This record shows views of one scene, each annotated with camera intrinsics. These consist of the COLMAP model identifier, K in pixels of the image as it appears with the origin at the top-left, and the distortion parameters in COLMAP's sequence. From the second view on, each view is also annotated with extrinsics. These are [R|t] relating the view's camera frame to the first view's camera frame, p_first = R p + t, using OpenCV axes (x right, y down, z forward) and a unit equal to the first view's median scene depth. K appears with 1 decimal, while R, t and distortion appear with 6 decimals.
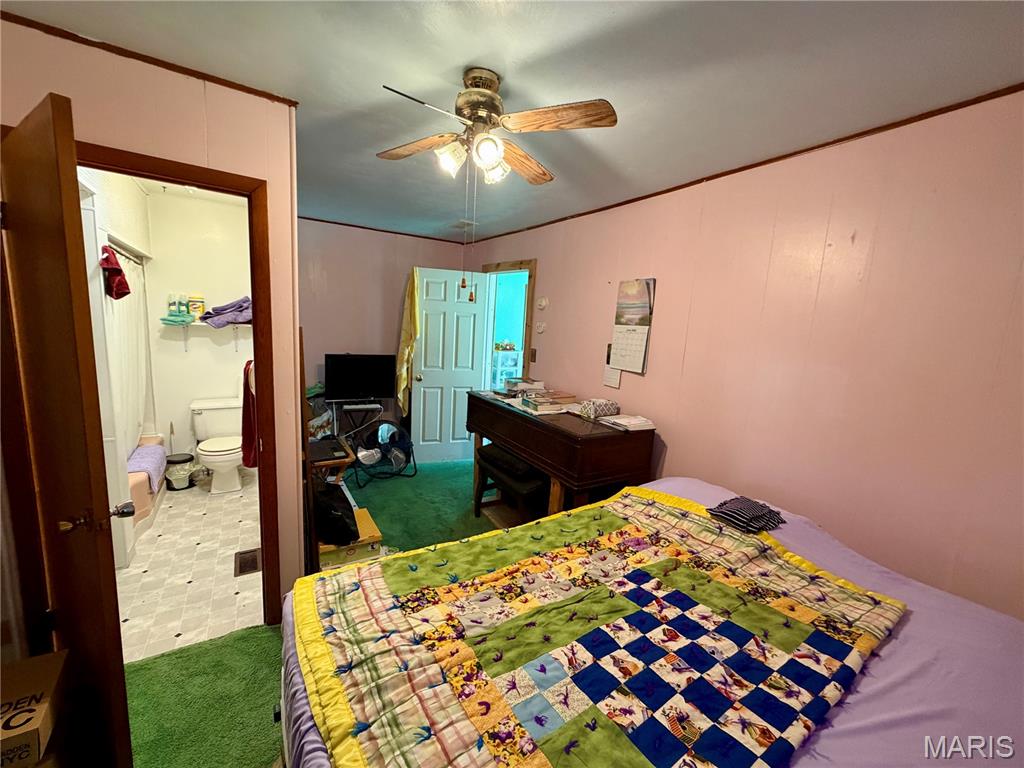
lens RADIAL K [[407.5, 0, 510.7], [0, 407.5, 383.7], [0, 0, 1]] dist [0.000212, 0.000071]
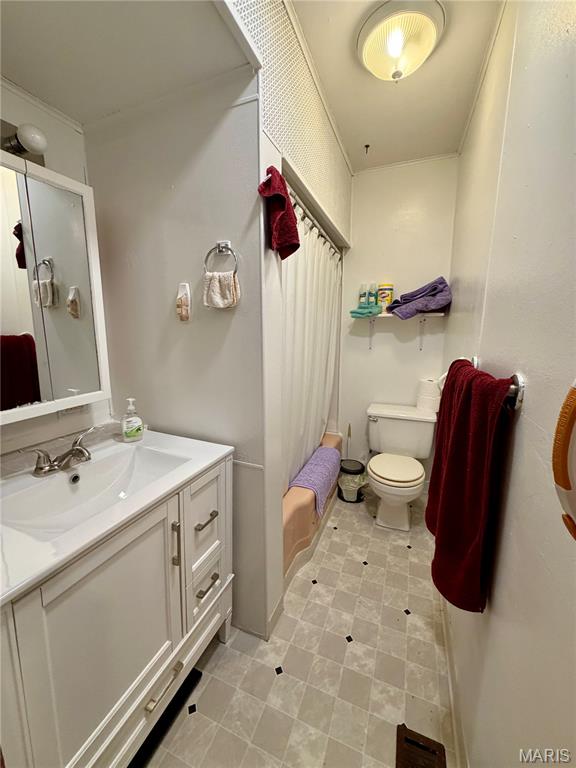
lens RADIAL K [[305.6, 0, 286.8], [0, 305.6, 381.5], [0, 0, 1]] dist [0.000212, 0.000071]
pose [[0.576275, 0.088681, -0.812431, -0.379744], [-0.089519, 0.994963, 0.045108, -0.022926], [0.812339, 0.046733, 0.581311, 0.504079]]
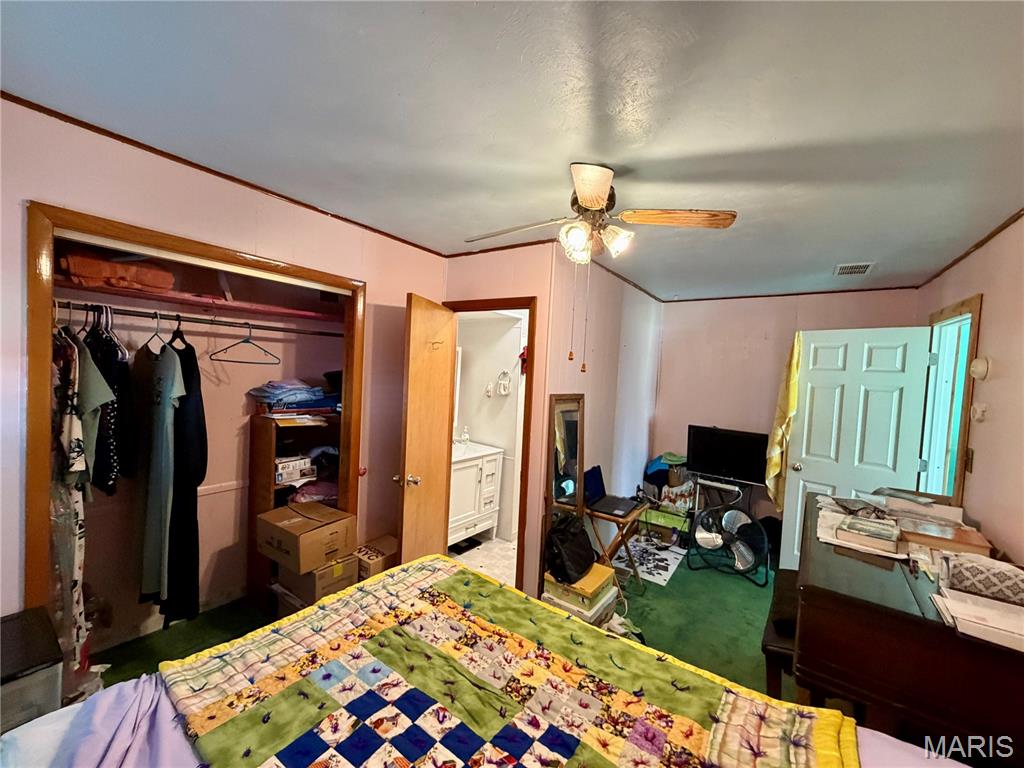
lens RADIAL K [[407.5, 0, 507.9], [0, 407.5, 385.3], [0, 0, 1]] dist [0.000212, 0.000071]
pose [[0.373380, 0.003063, -0.927673, 0.381561], [-0.165327, 0.984206, -0.063294, -0.034578], [0.912828, 0.177002, 0.367989, 0.216221]]
